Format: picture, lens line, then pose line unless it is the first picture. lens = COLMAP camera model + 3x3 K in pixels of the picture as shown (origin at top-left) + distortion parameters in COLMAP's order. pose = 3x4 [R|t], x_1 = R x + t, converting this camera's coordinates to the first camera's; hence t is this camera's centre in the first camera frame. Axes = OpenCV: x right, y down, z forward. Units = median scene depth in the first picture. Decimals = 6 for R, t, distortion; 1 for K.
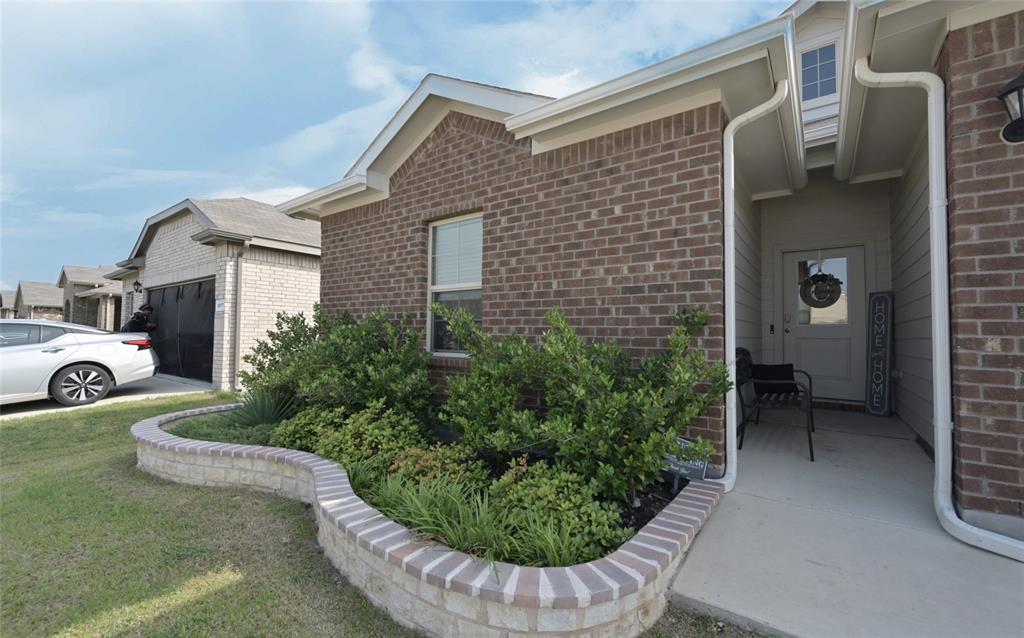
lens RADIAL K [[418.3, 0, 512.0], [0, 418.3, 319.0], [0, 0, 1]] dist [-0.000950, -0.000125]
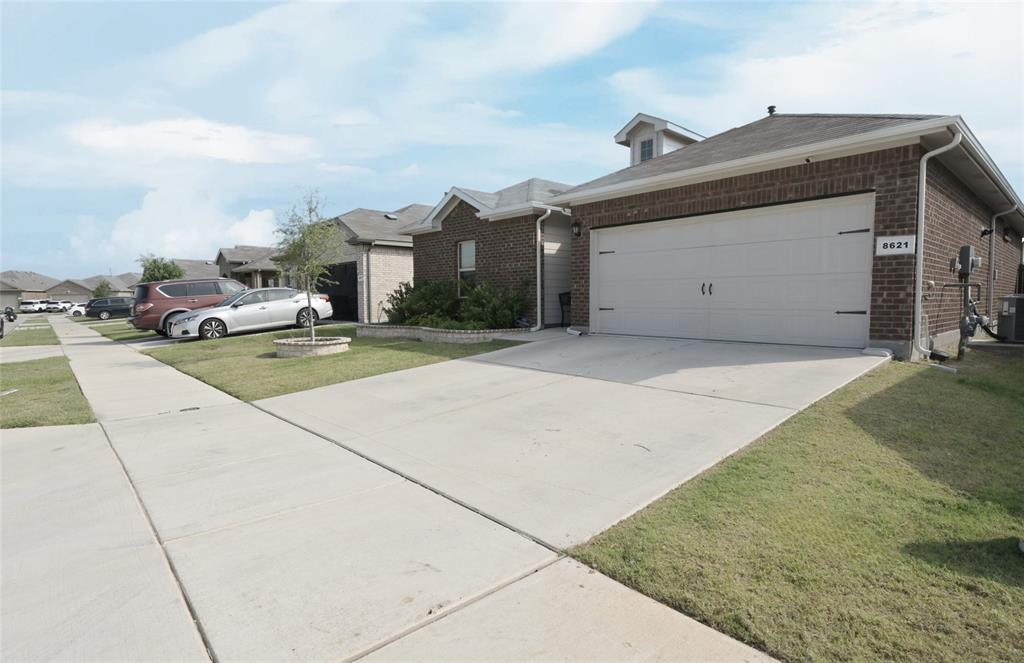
lens RADIAL K [[527.1, 0, 512.0], [0, 527.1, 331.5], [0, 0, 1]] dist [0.000661, -0.001008]
pose [[0.978452, -0.004581, -0.206425, 0.723579], [0.024381, 0.995323, 0.093477, 0.002152], [0.205031, -0.096495, 0.973987, -1.911327]]
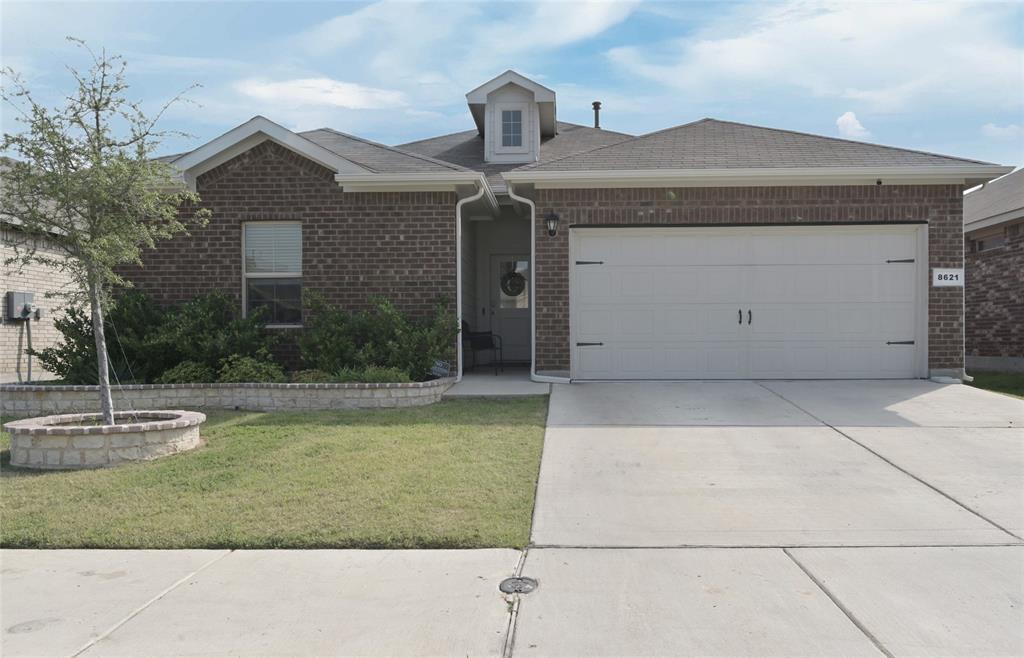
lens RADIAL K [[764.9, 0, 541.2], [0, 764.9, 353.7], [0, 0, 1]] dist [-0.004888, -0.000264]
pose [[0.821892, -0.024098, 0.569133, -0.776448], [-0.005548, 0.998719, 0.050300, 0.043141], [-0.569616, -0.044499, 0.820705, -1.396974]]
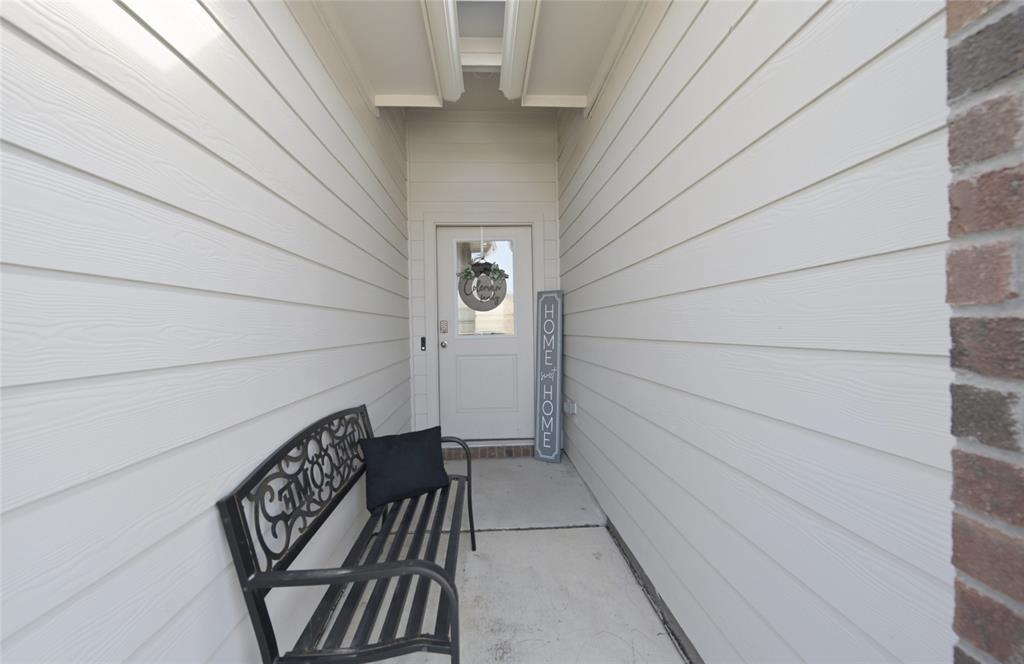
lens RADIAL K [[456.8, 0, 512.0], [0, 456.8, 332.0], [0, 0, 1]] dist [-0.000157, -0.000006]
pose [[0.767770, -0.032040, 0.639924, 0.346038], [0.004041, 0.998971, 0.045169, -0.031645], [-0.640713, -0.032093, 0.767109, 0.465601]]
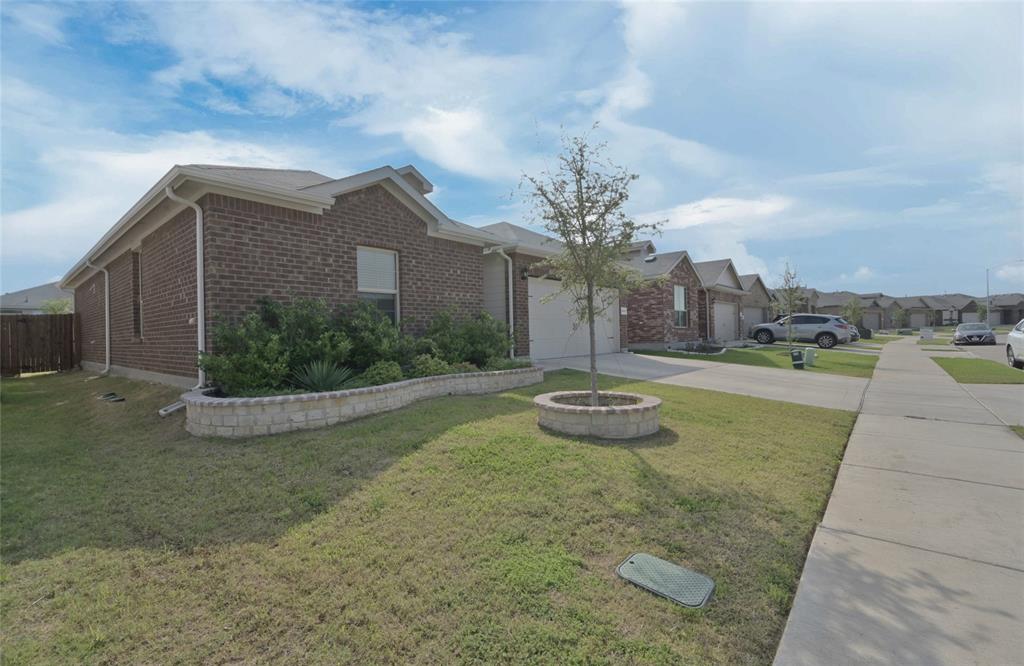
lens RADIAL K [[440.7, 0, 512.0], [0, 440.7, 333.0], [0, 0, 1]] dist [-0.001816, -0.000263]
pose [[0.077759, -0.007706, 0.996942, -1.744729], [-0.012289, 0.999887, 0.008688, 0.066008], [-0.996896, -0.012927, 0.077655, 0.315991]]
